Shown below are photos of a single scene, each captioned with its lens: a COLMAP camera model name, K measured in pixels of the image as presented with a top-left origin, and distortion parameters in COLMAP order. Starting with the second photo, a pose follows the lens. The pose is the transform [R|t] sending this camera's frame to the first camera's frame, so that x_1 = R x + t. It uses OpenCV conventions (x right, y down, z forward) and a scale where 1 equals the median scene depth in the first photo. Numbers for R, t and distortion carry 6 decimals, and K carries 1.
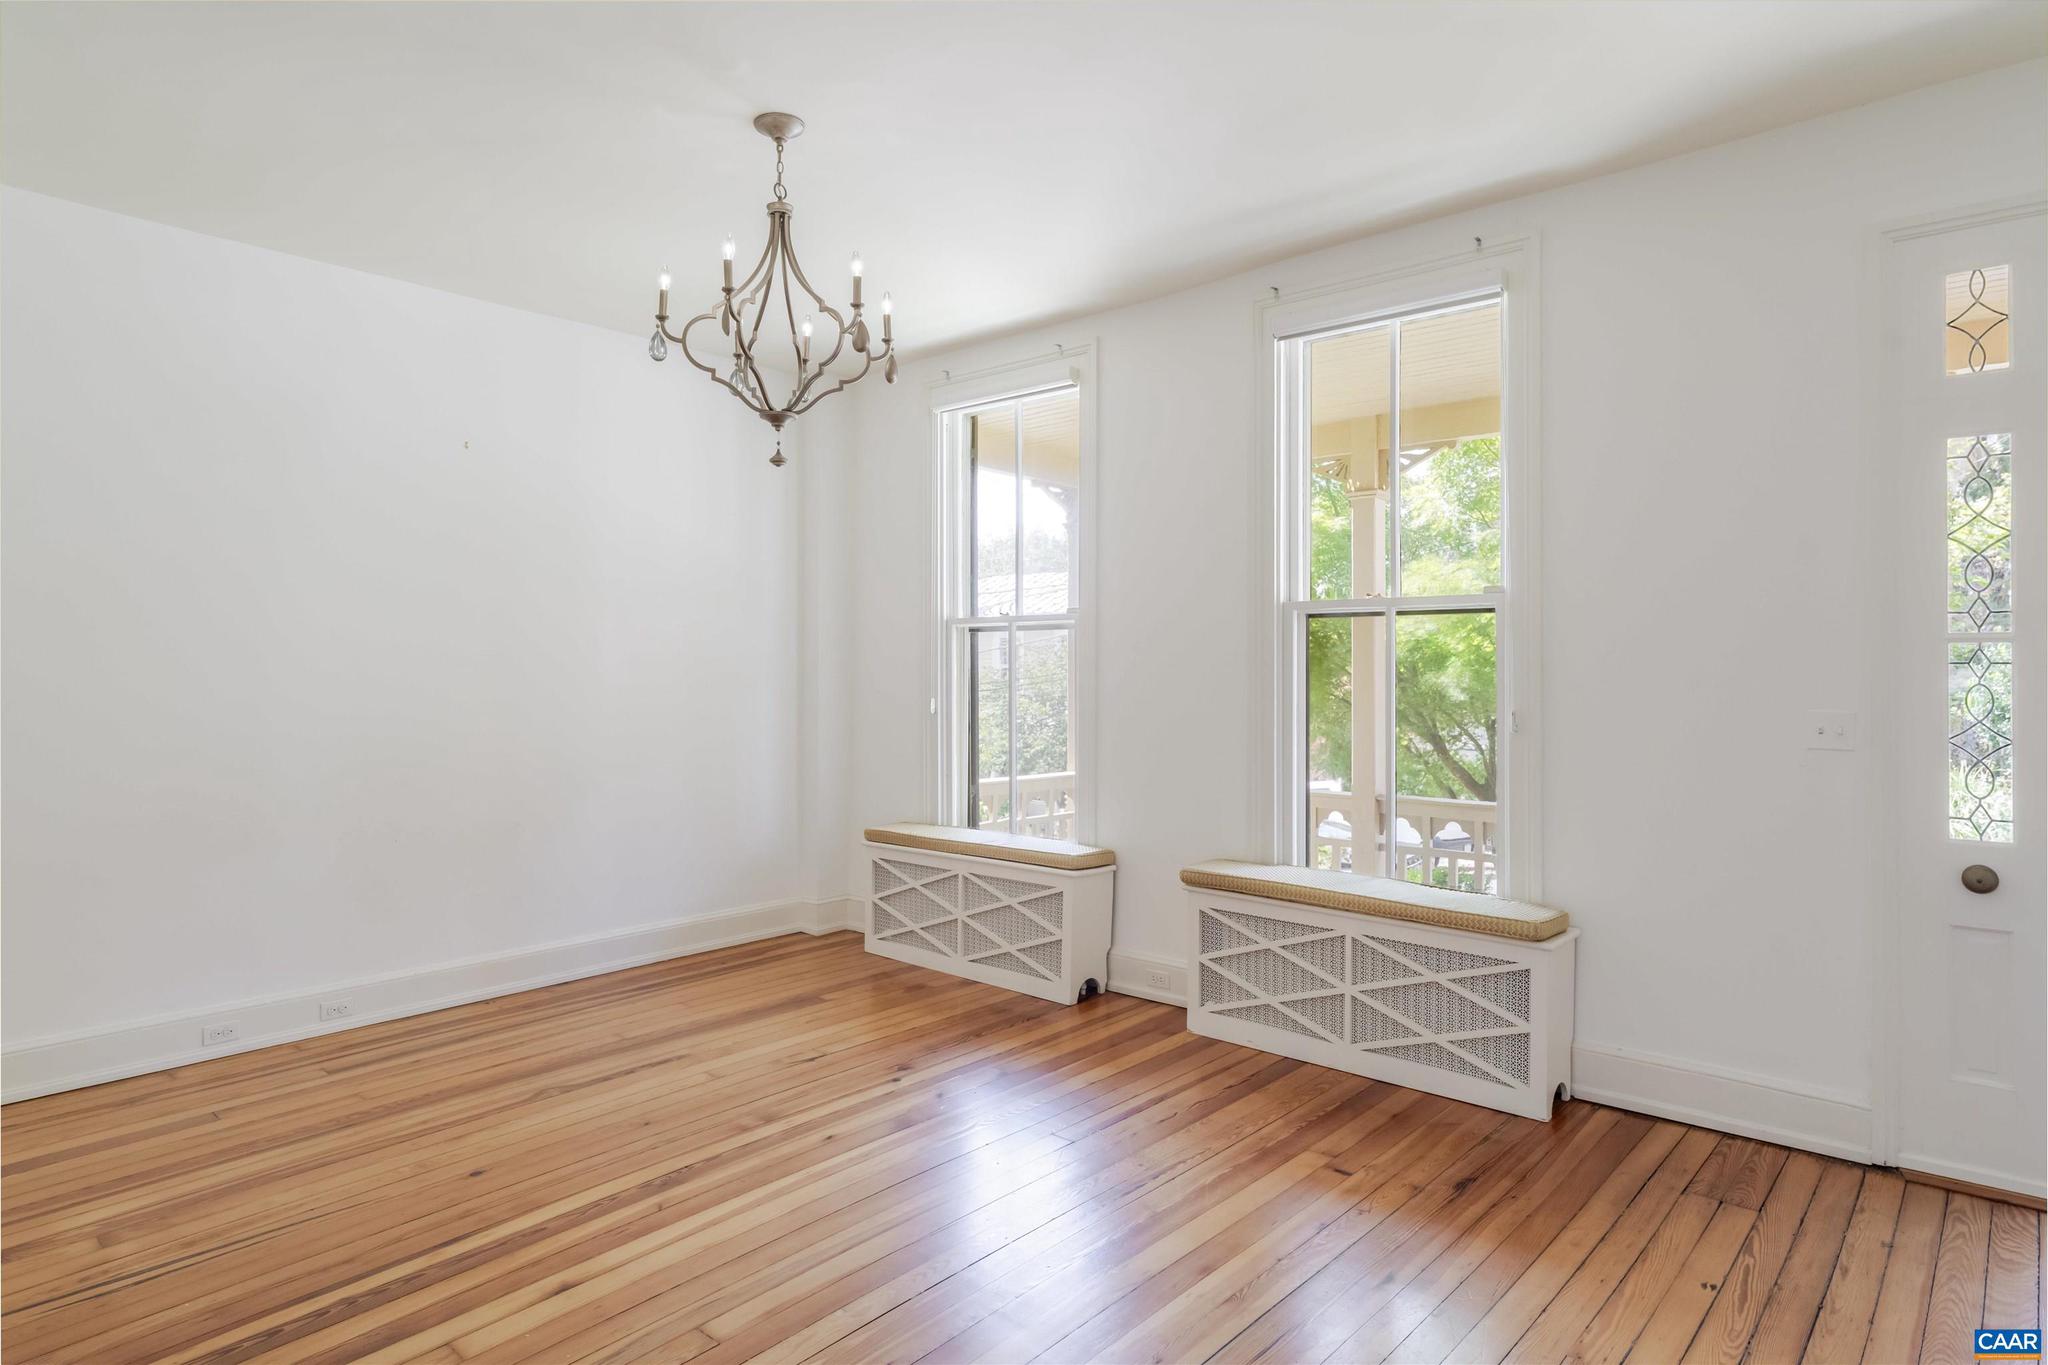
lens RADIAL K [[1098.1, 0, 1012.3], [0, 1098.1, 666.0], [0, 0, 1]] dist [-0.001510, -0.002046]
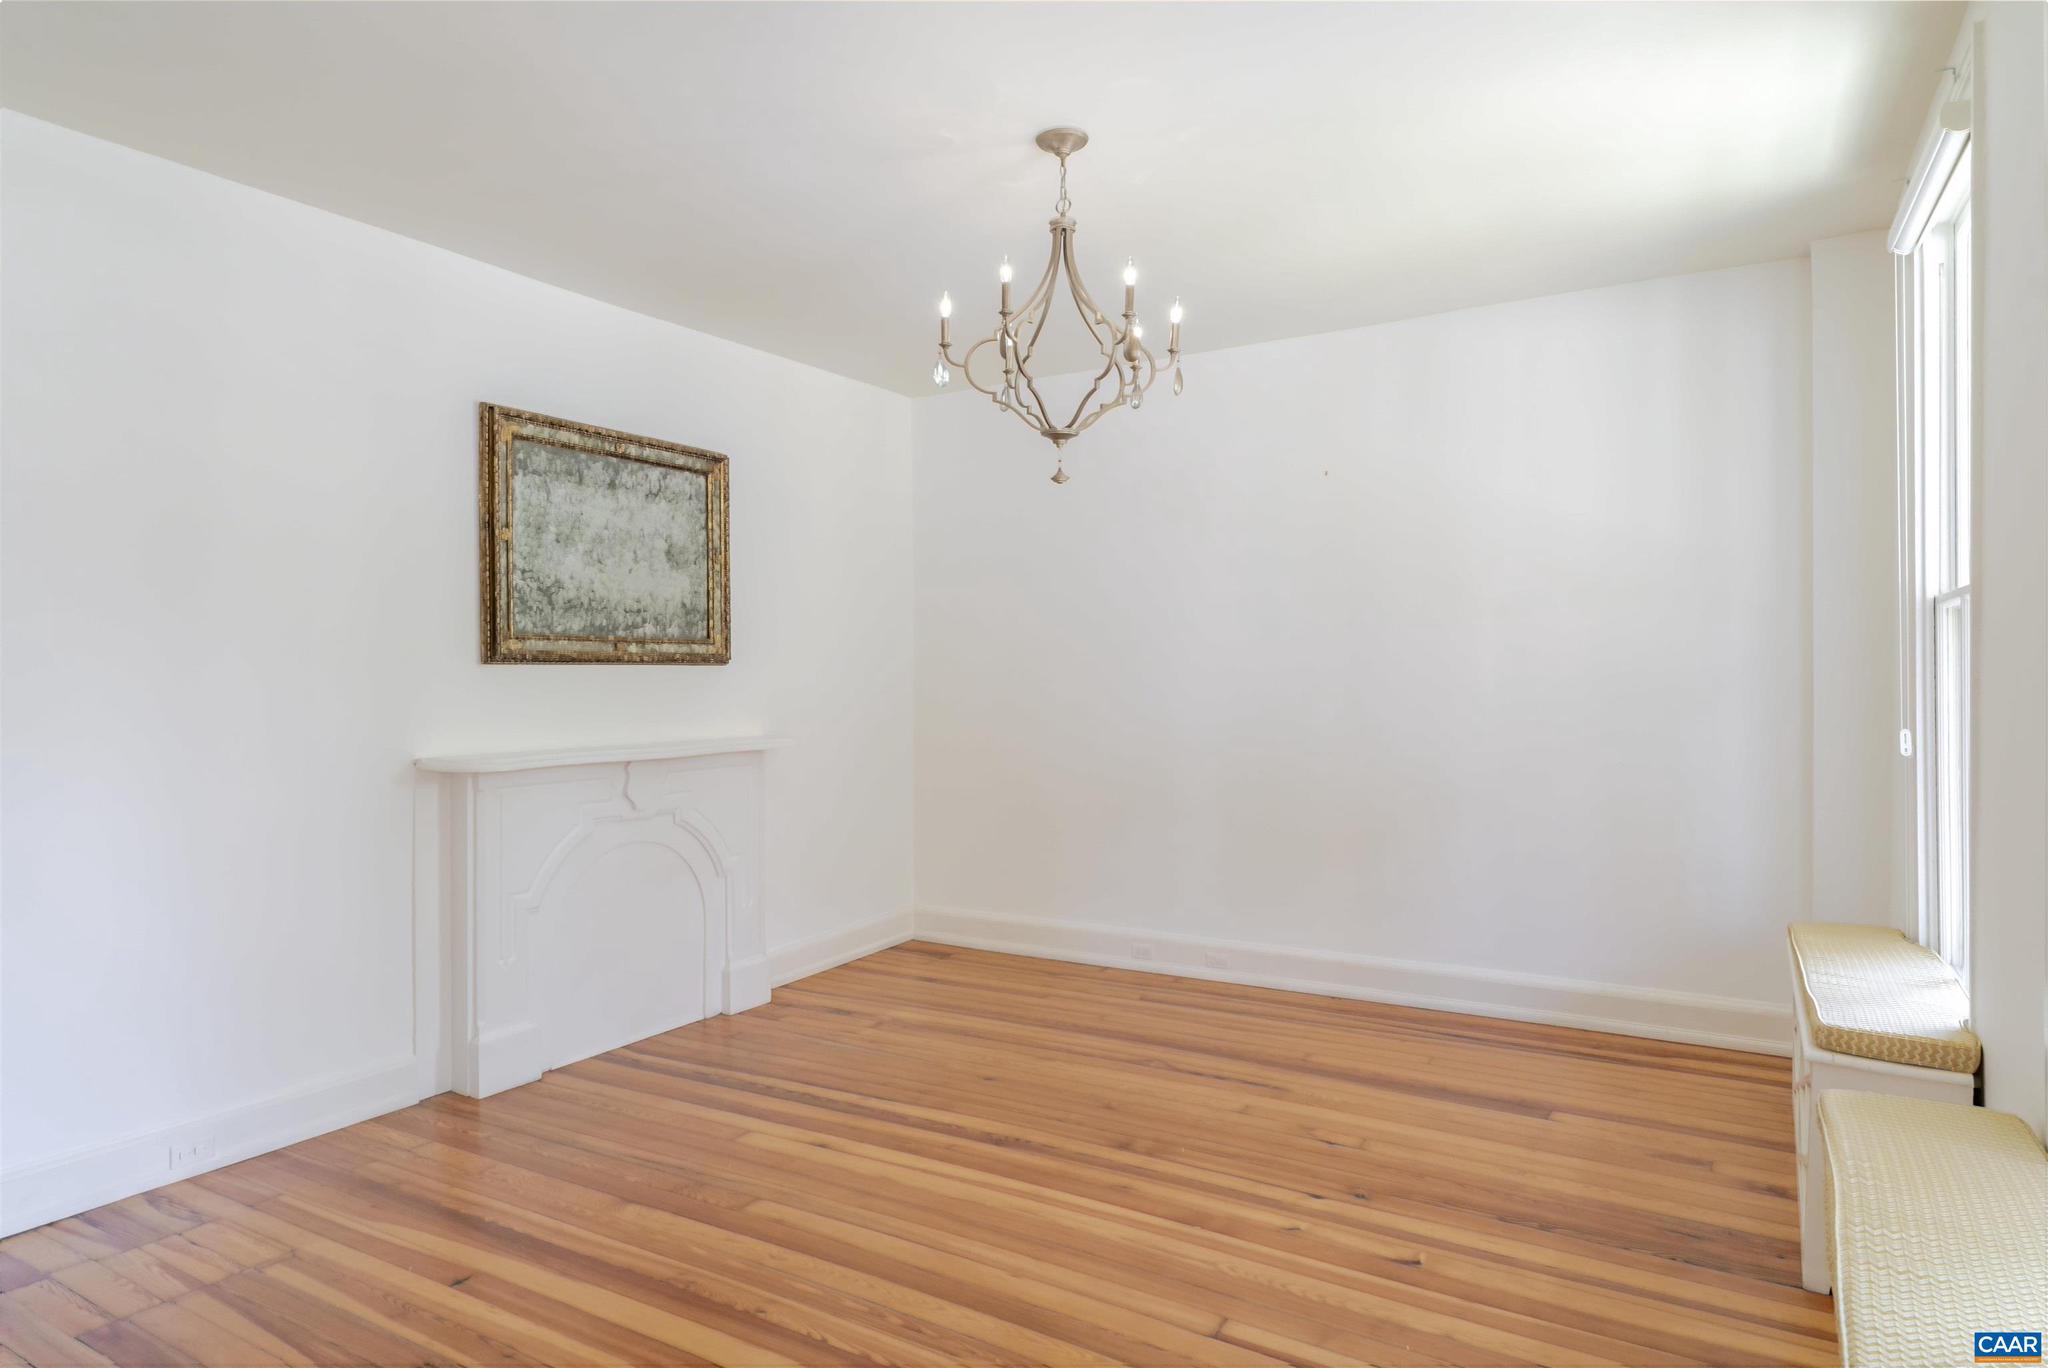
lens RADIAL K [[1098.1, 0, 1029.8], [0, 1098.1, 684.4], [0, 0, 1]] dist [-0.001510, -0.002046]
pose [[0.237388, 0.003739, -0.971408, 0.679686], [0.003654, 0.999982, 0.004742, -0.002925], [0.971408, -0.004675, 0.237370, 0.659674]]
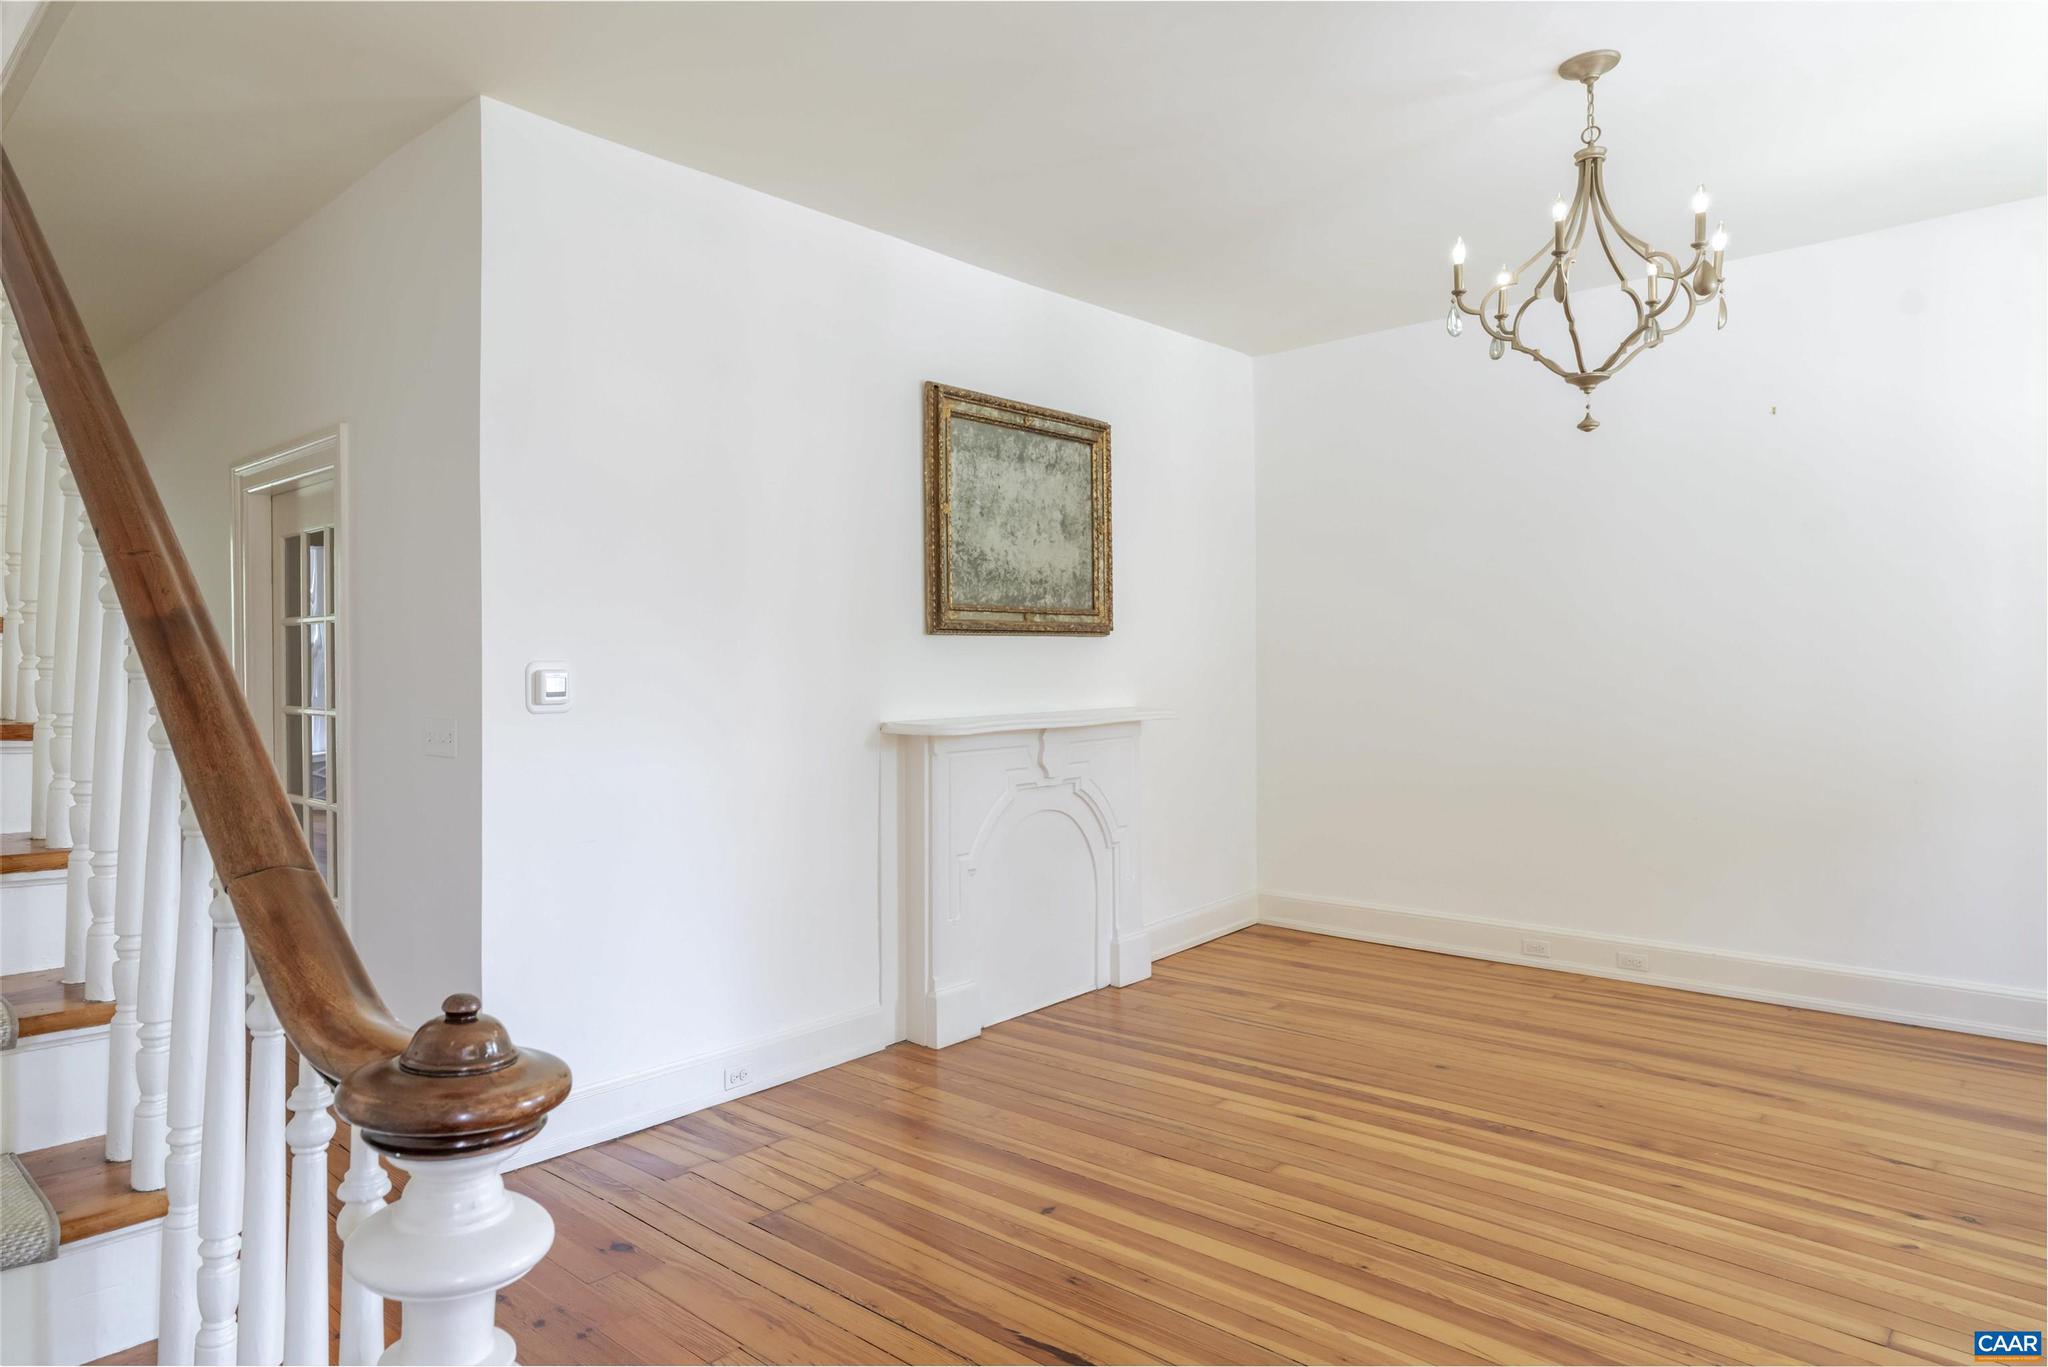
lens RADIAL K [[1163.5, 0, 948.2], [0, 1163.5, 666.8], [0, 0, 1]] dist [-0.004492, -0.002643]
pose [[0.015271, 0.002940, -0.999879, 0.696376], [0.008675, 0.999958, 0.003073, 0.010917], [0.999846, -0.008721, 0.015245, 0.390283]]
